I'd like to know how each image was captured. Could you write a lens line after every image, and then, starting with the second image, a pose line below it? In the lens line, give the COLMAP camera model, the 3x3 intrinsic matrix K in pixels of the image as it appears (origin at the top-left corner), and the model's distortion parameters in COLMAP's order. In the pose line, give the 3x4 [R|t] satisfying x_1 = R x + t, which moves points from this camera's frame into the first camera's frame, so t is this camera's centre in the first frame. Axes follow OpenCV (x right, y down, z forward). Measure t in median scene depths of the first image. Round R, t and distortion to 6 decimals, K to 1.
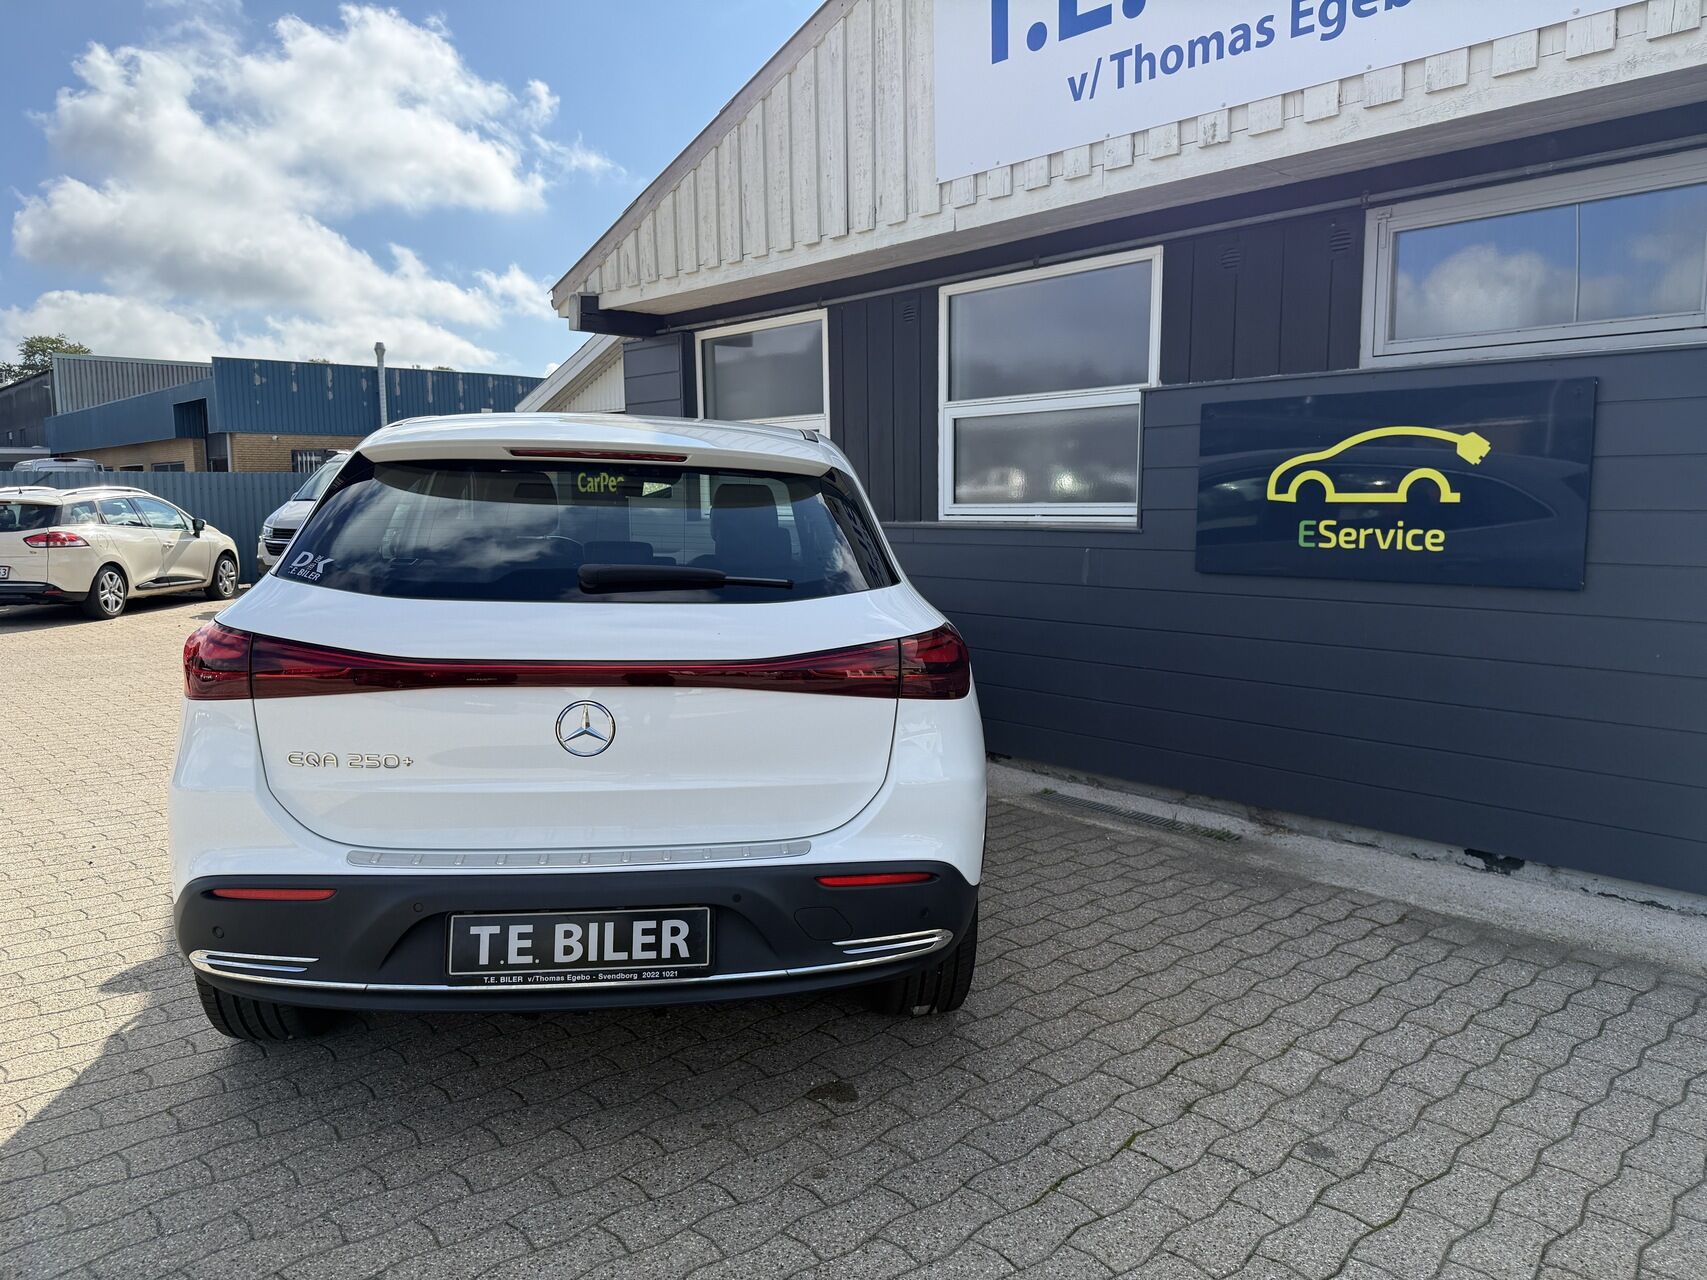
lens RADIAL K [[1217.1, 0, 854.1], [0, 1217.1, 644.0], [0, 0, 1]] dist [0.008798, -0.005849]
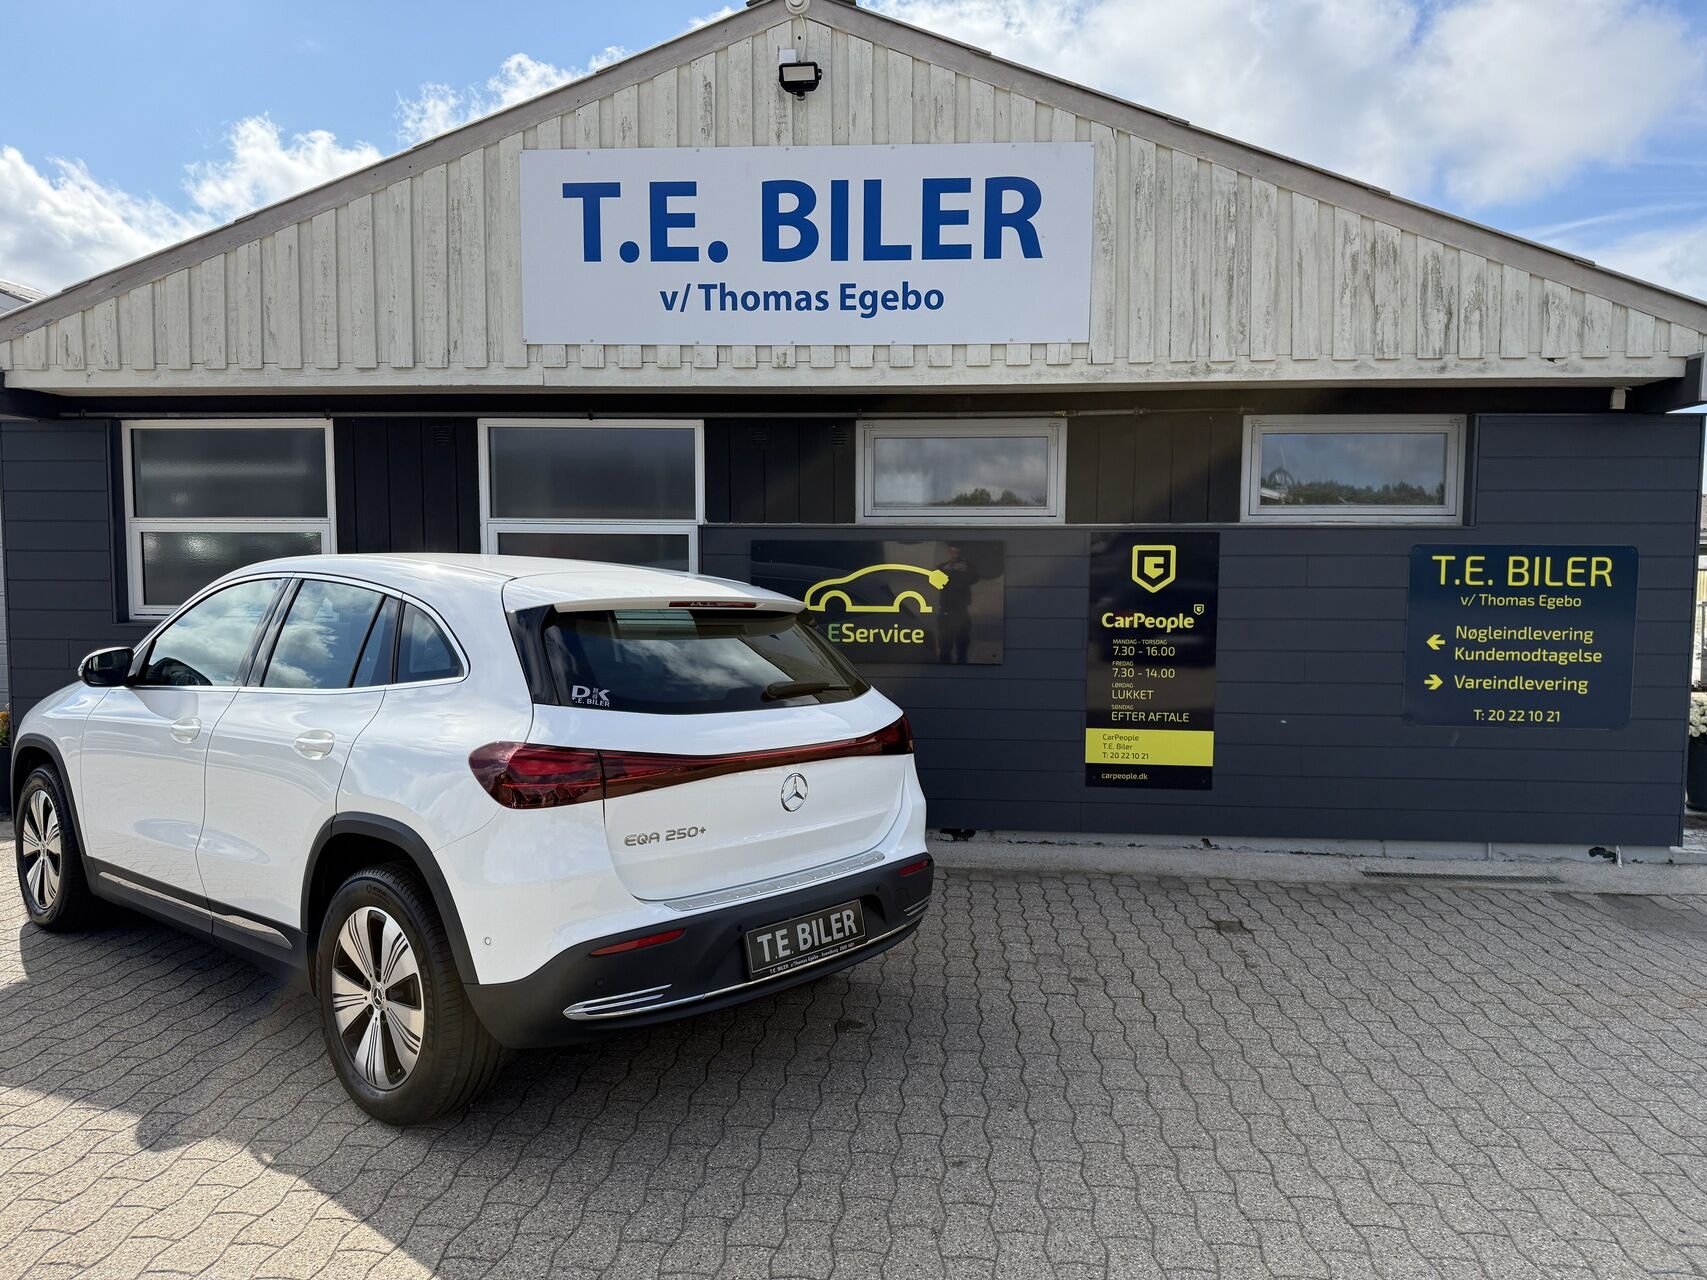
lens RADIAL K [[1196.0, 0, 850.6], [0, 1196.0, 653.4], [0, 0, 1]] dist [0.121510, -0.148645]
pose [[0.733986, -0.038773, 0.678057, -0.606276], [0.072336, 0.997153, -0.021283, -0.033997], [-0.675302, 0.064670, 0.734701, -0.076584]]
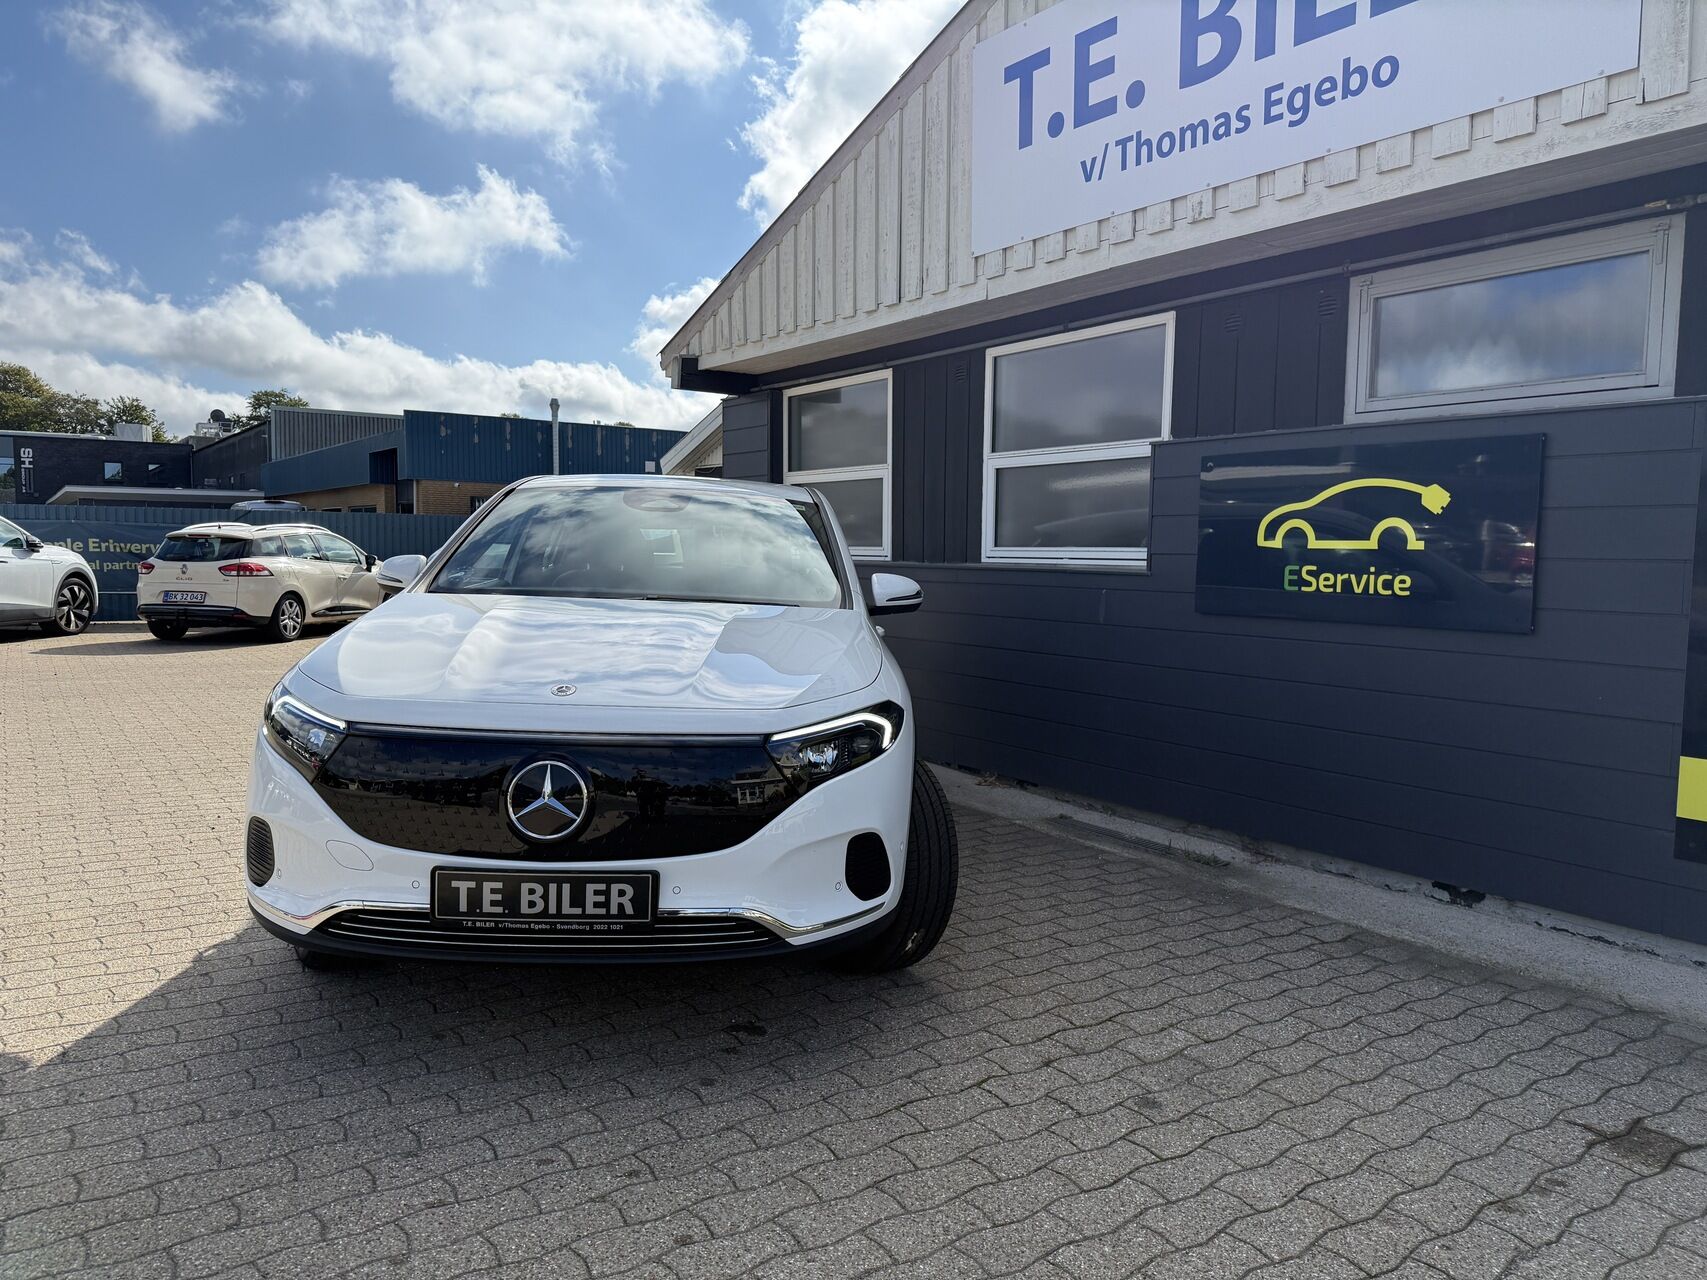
lens RADIAL K [[1208.9, 0, 853.5], [0, 1208.9, 640.0], [0, 0, 1]] dist [0.045118, -0.047503]
pose [[0.990879, 0.029123, -0.131567, 0.136491], [-0.035221, 0.998399, -0.044262, 0.024578], [0.130067, 0.048492, 0.990319, -0.100798]]
